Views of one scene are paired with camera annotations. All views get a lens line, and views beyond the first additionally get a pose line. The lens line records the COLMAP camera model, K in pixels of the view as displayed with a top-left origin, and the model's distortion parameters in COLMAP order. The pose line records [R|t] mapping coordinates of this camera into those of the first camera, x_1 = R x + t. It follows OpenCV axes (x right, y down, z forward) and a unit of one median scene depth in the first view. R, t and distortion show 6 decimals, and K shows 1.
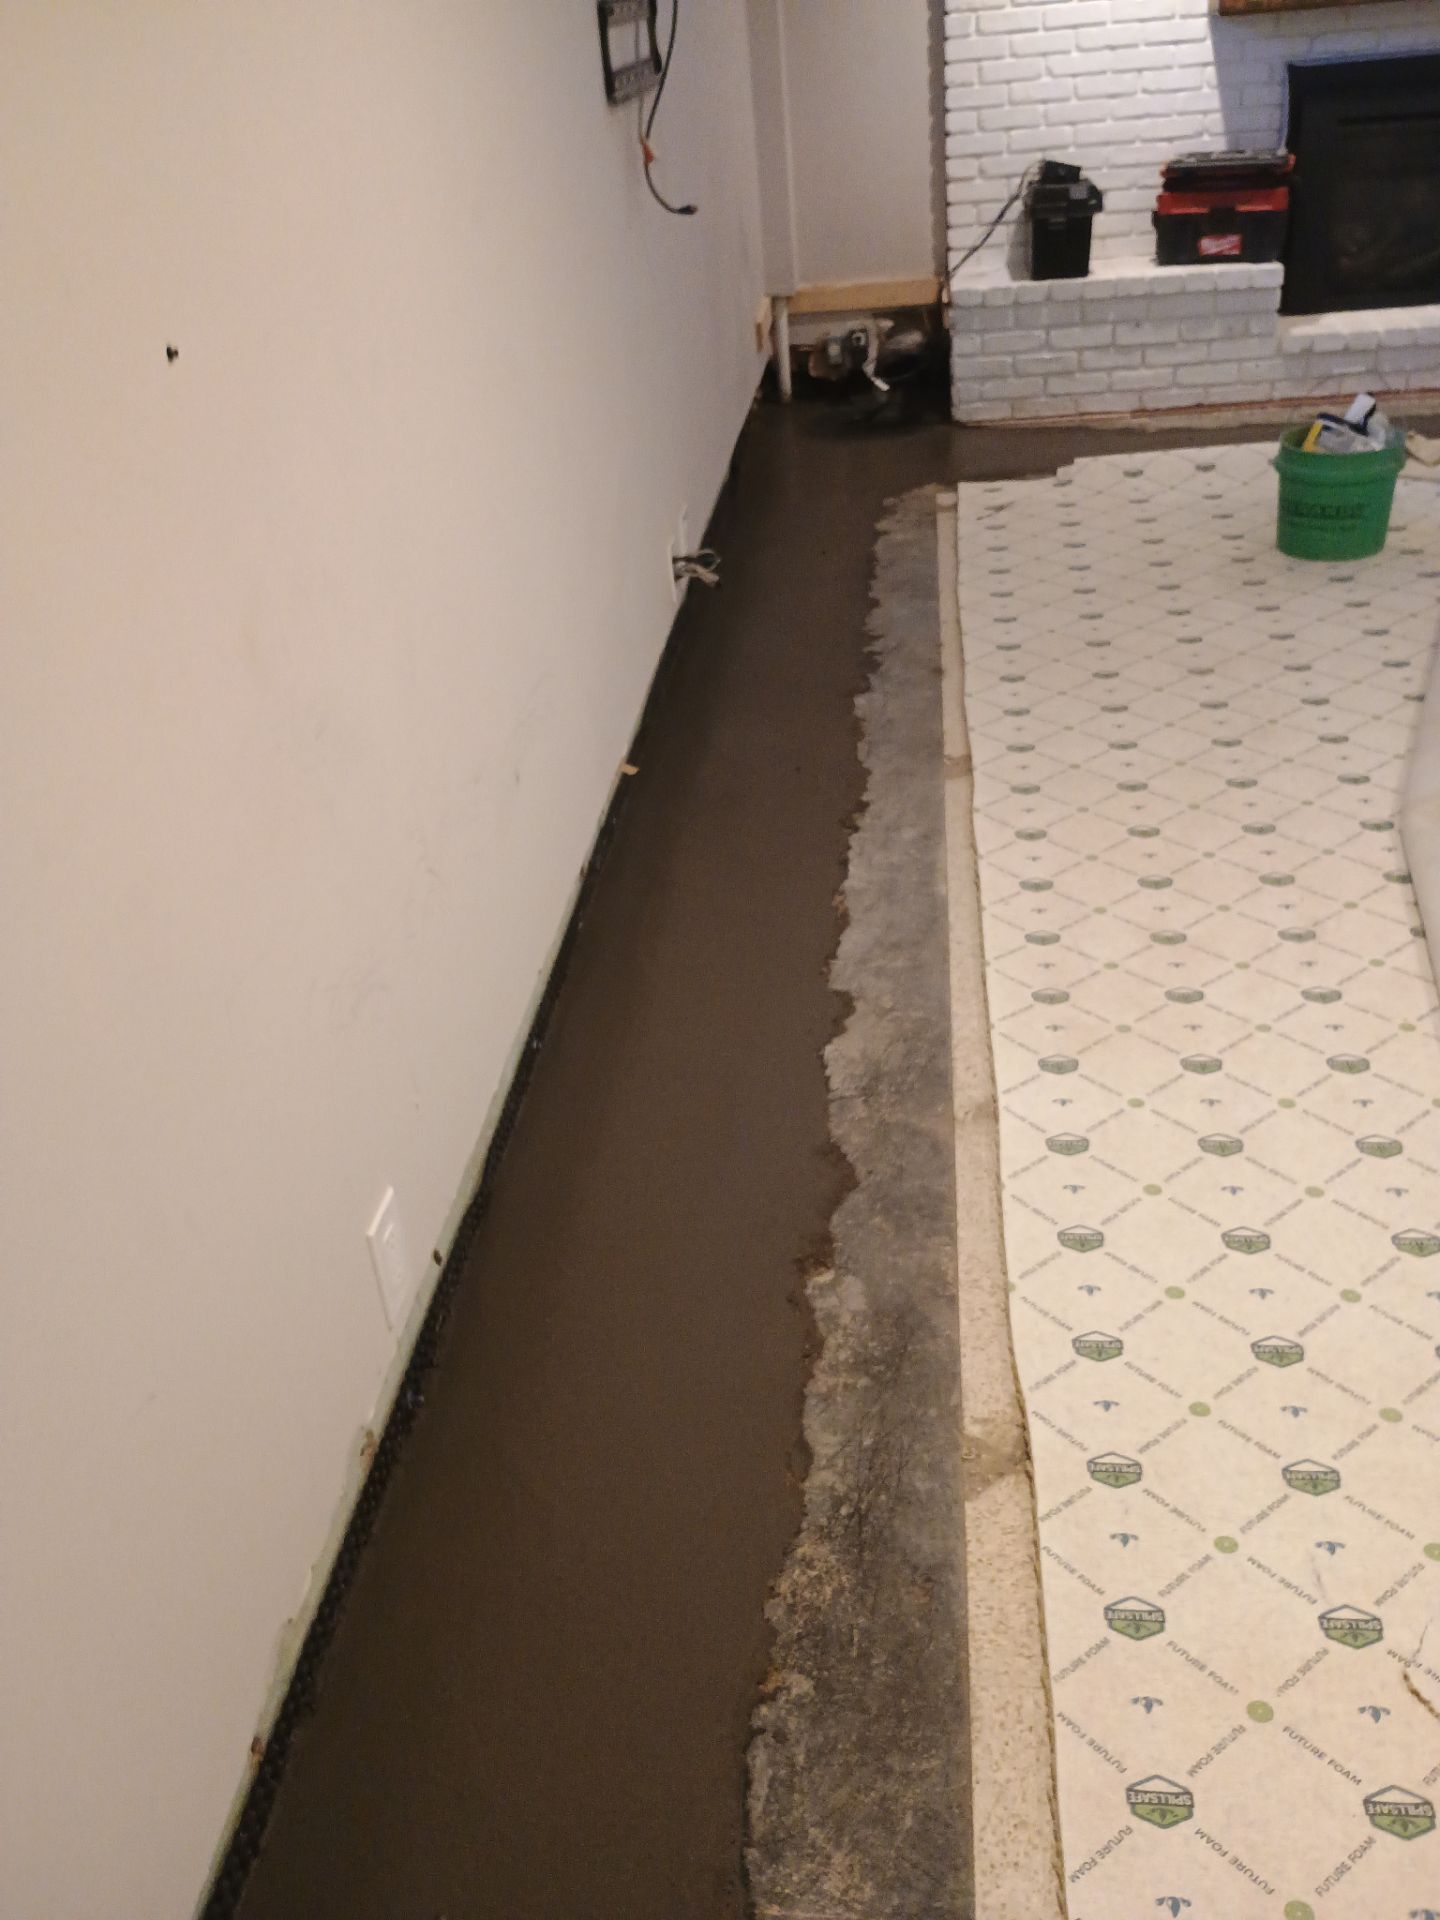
lens RADIAL K [[1656.7, 0, 712.9], [0, 1656.7, 938.3], [0, 0, 1]] dist [0.070029, -0.093878]
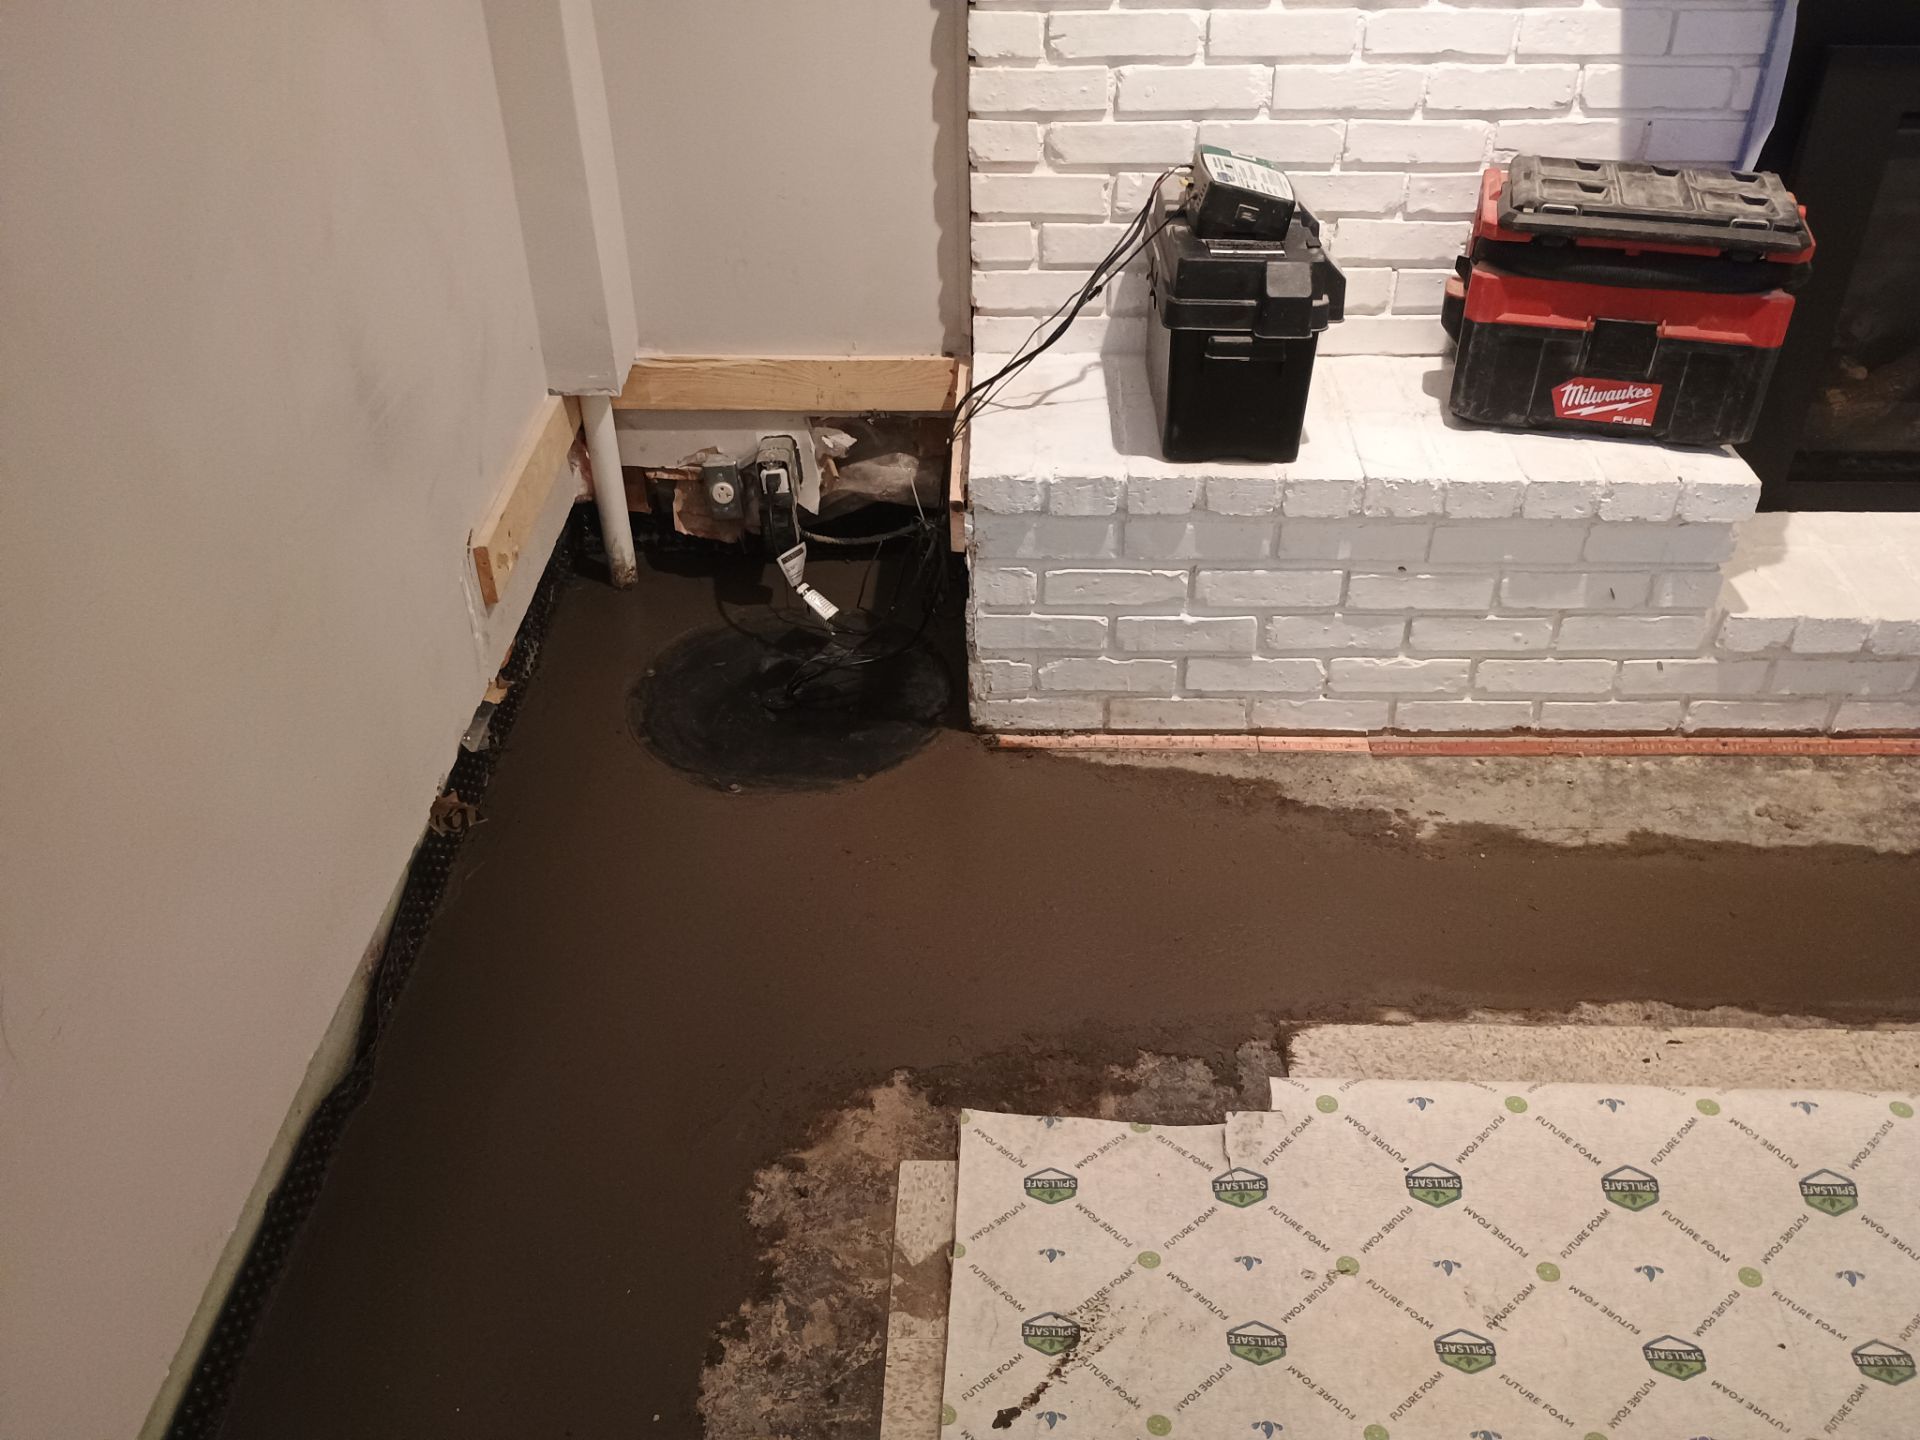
lens RADIAL K [[1651.7, 0, 975.7], [0, 1651.7, 750.5], [0, 0, 1]] dist [0.057330, -0.062964]
pose [[0.993268, 0.014462, 0.114929, 0.173366], [-0.026168, 0.994542, 0.101003, -0.634197], [-0.112841, -0.103330, 0.988226, 1.039433]]
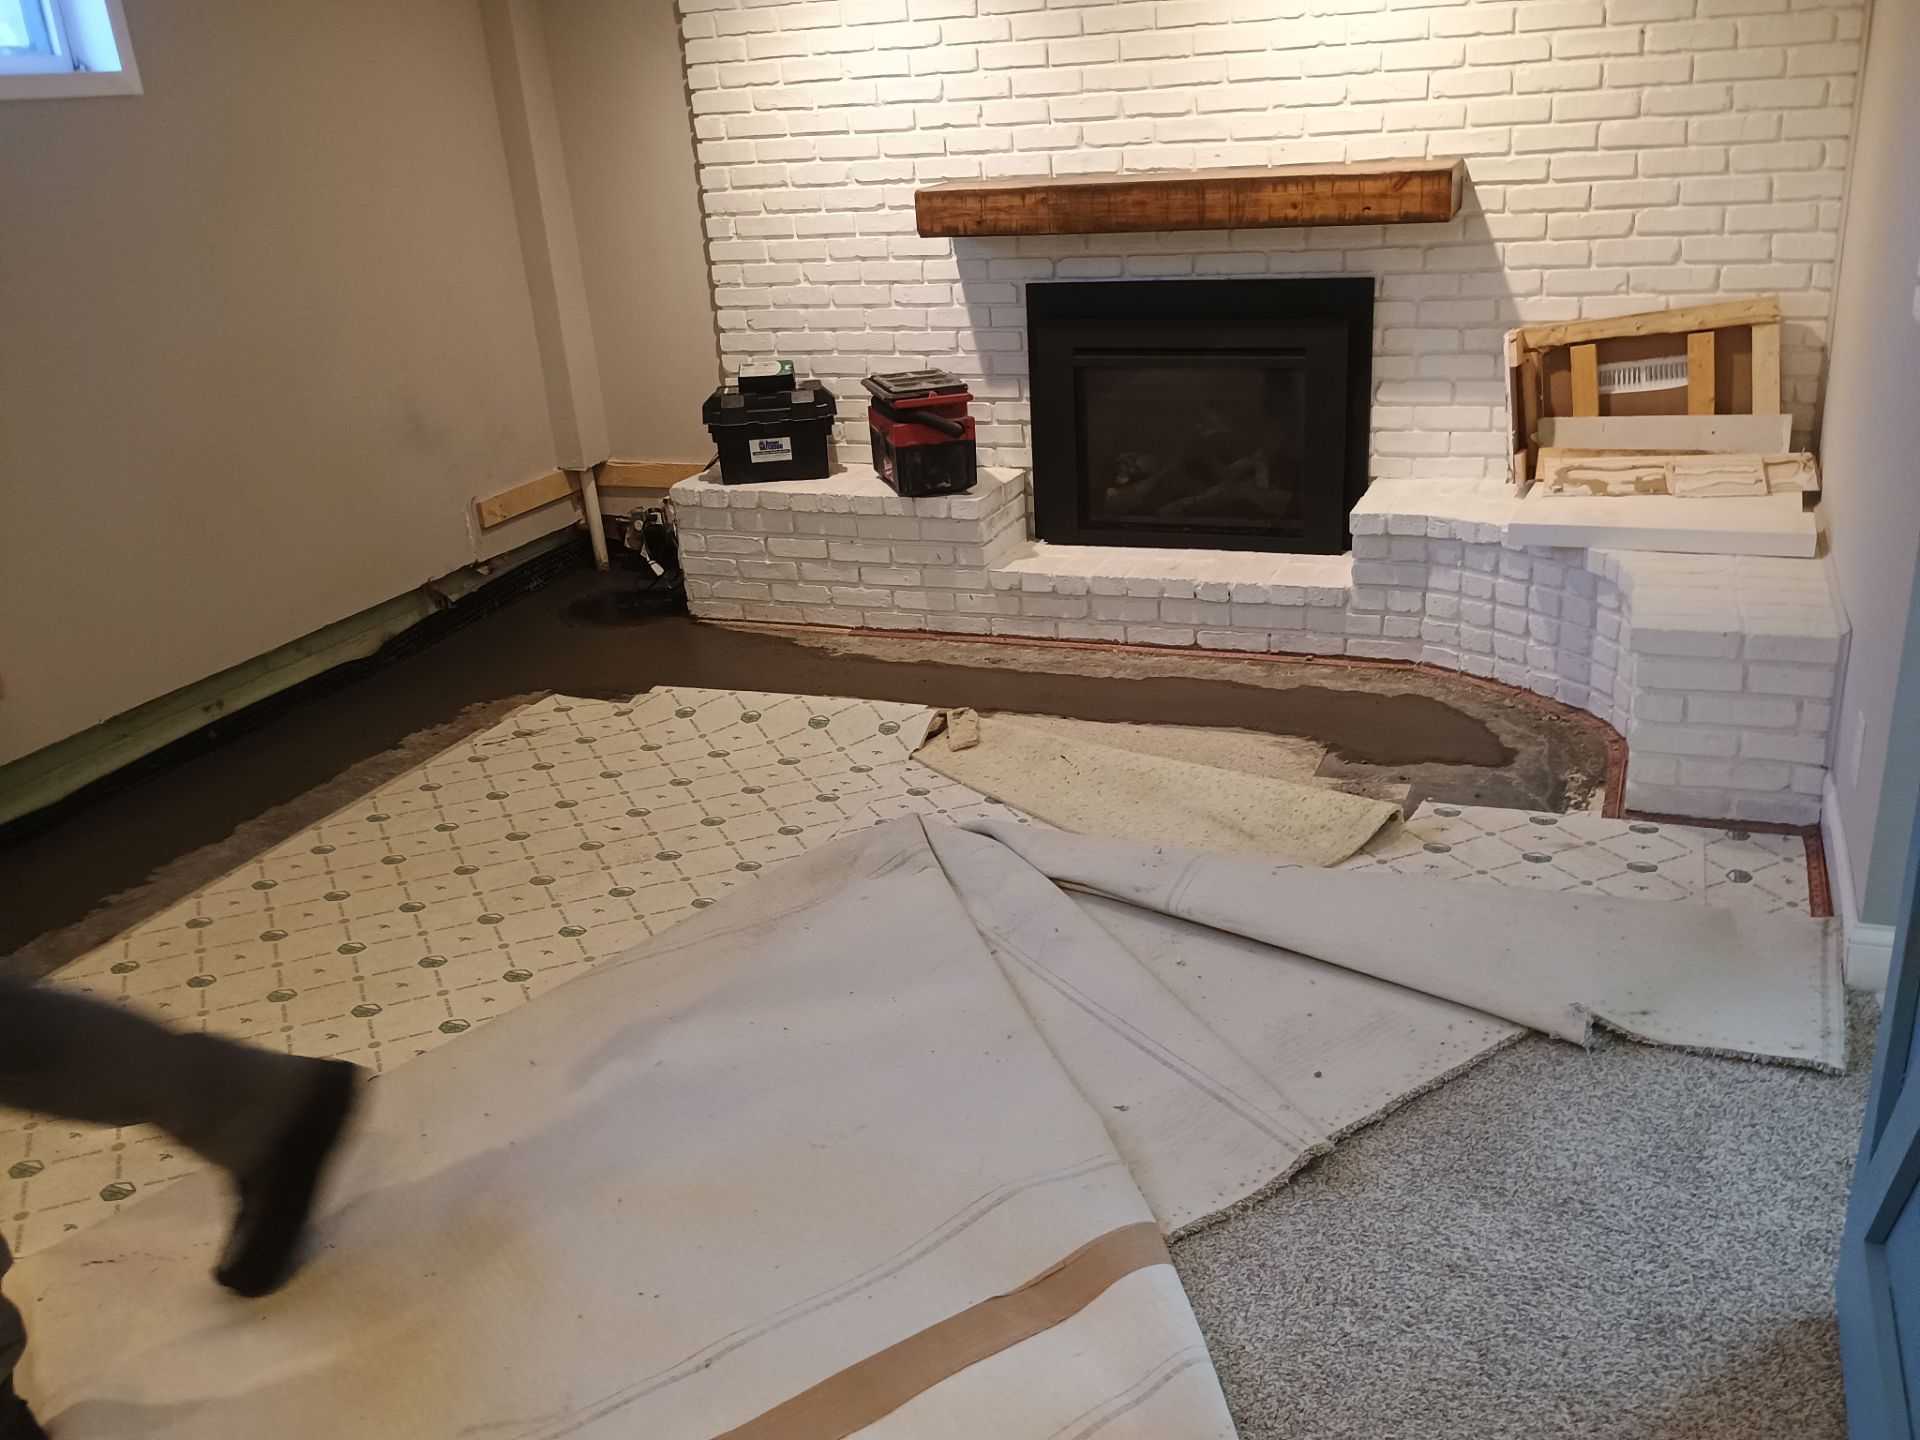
lens RADIAL K [[1656.7, 0, 984.8], [0, 1656.7, 744.7], [0, 0, 1]] dist [0.070029, -0.093878]
pose [[0.963342, 0.122102, -0.238880, 0.984379], [-0.151801, 0.982260, -0.110096, -0.290813], [0.221200, 0.142322, 0.964788, 0.250433]]
